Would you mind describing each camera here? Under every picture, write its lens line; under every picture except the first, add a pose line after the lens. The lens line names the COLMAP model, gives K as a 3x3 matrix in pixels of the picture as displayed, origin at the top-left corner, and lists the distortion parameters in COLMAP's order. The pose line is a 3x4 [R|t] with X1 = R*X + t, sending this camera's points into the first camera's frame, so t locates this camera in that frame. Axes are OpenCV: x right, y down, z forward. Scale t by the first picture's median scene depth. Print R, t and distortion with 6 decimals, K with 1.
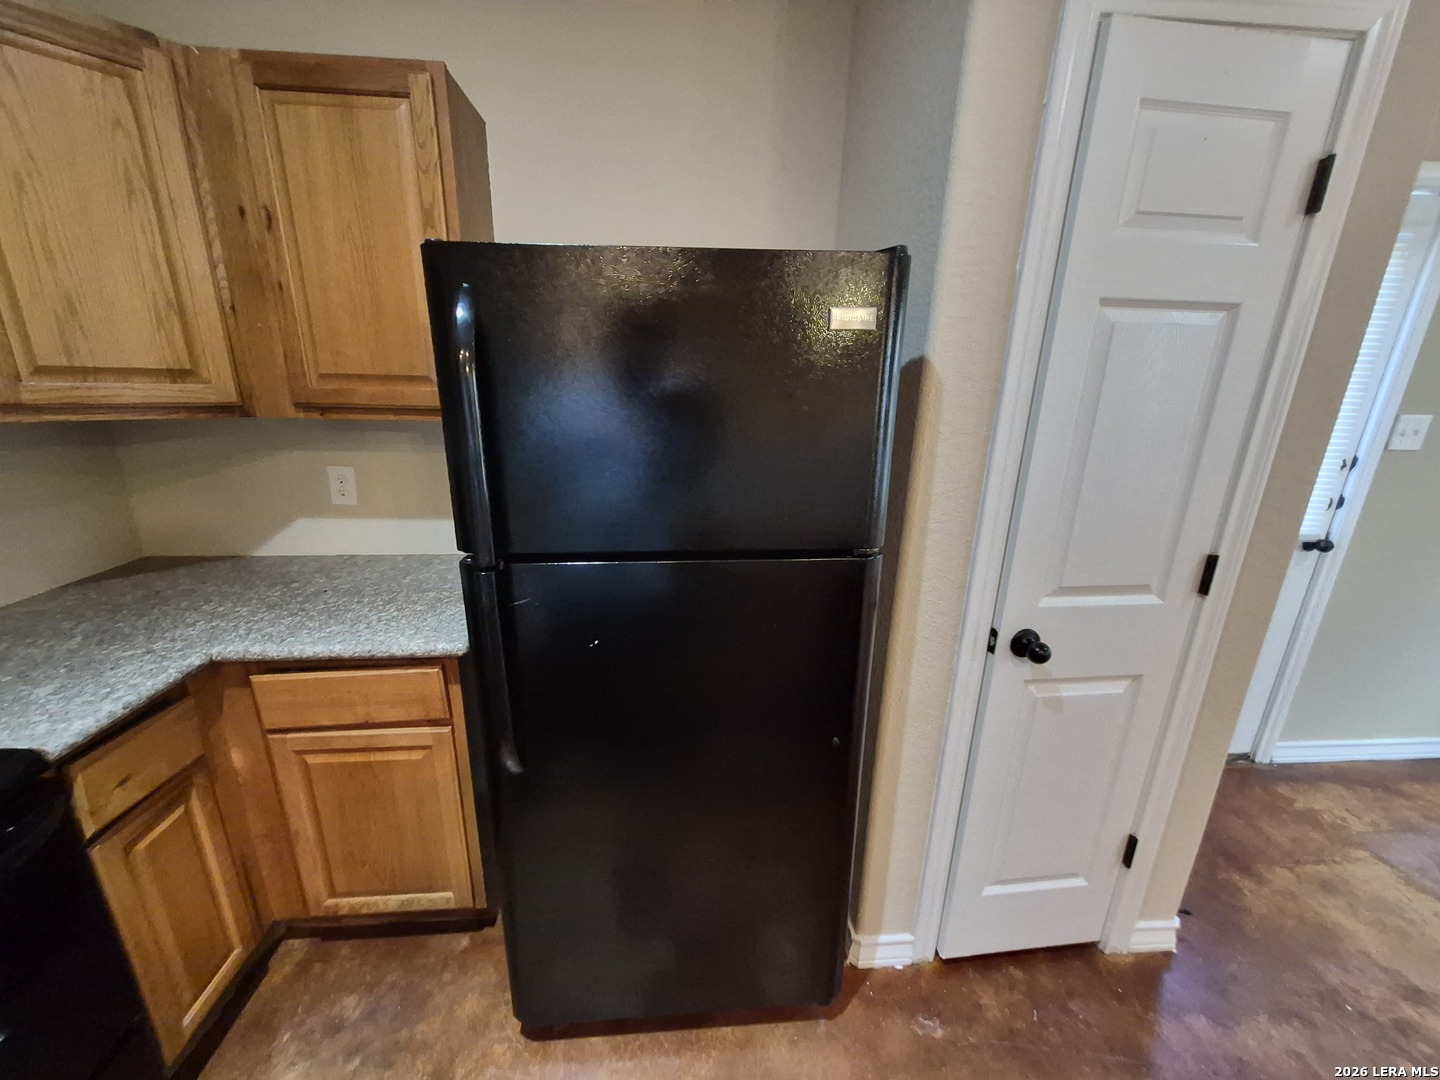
lens RADIAL K [[562.0, 0, 704.3], [0, 562.0, 546.7], [0, 0, 1]] dist [0.004125, 0.000495]
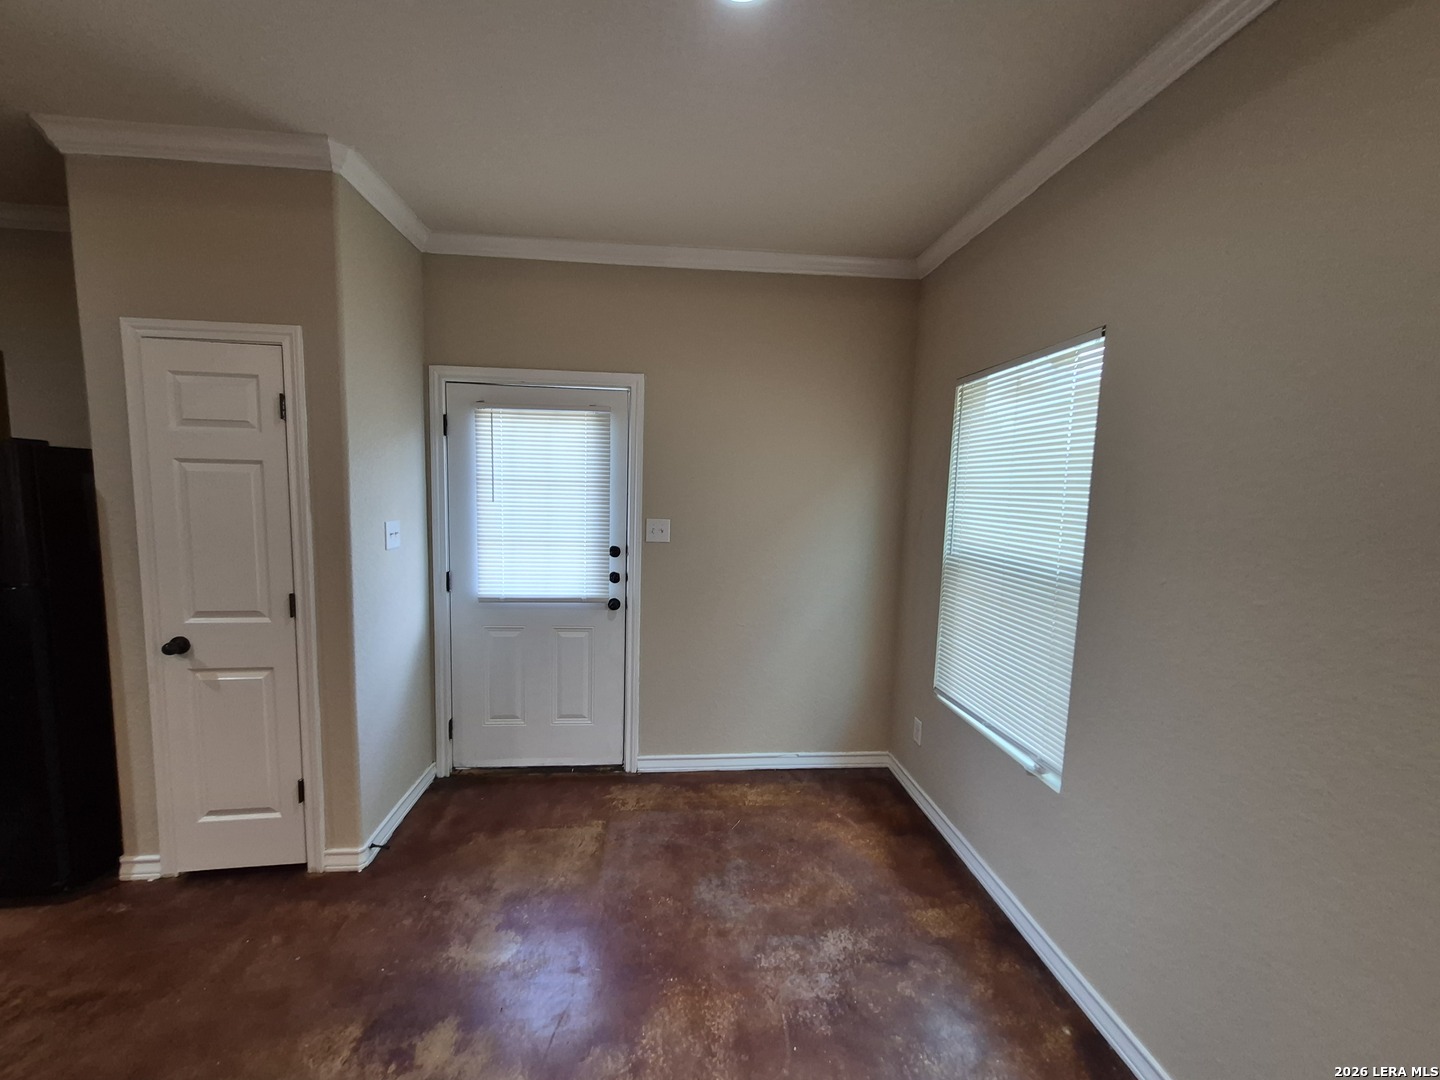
lens RADIAL K [[564.6, 0, 712.6], [0, 564.6, 546.3], [0, 0, 1]] dist [0.003167, 0.000661]
pose [[0.999825, 0.004859, 0.018071, 2.130382], [-0.001482, 0.983233, -0.182347, 0.184432], [-0.018654, 0.182289, 0.983068, -0.774409]]
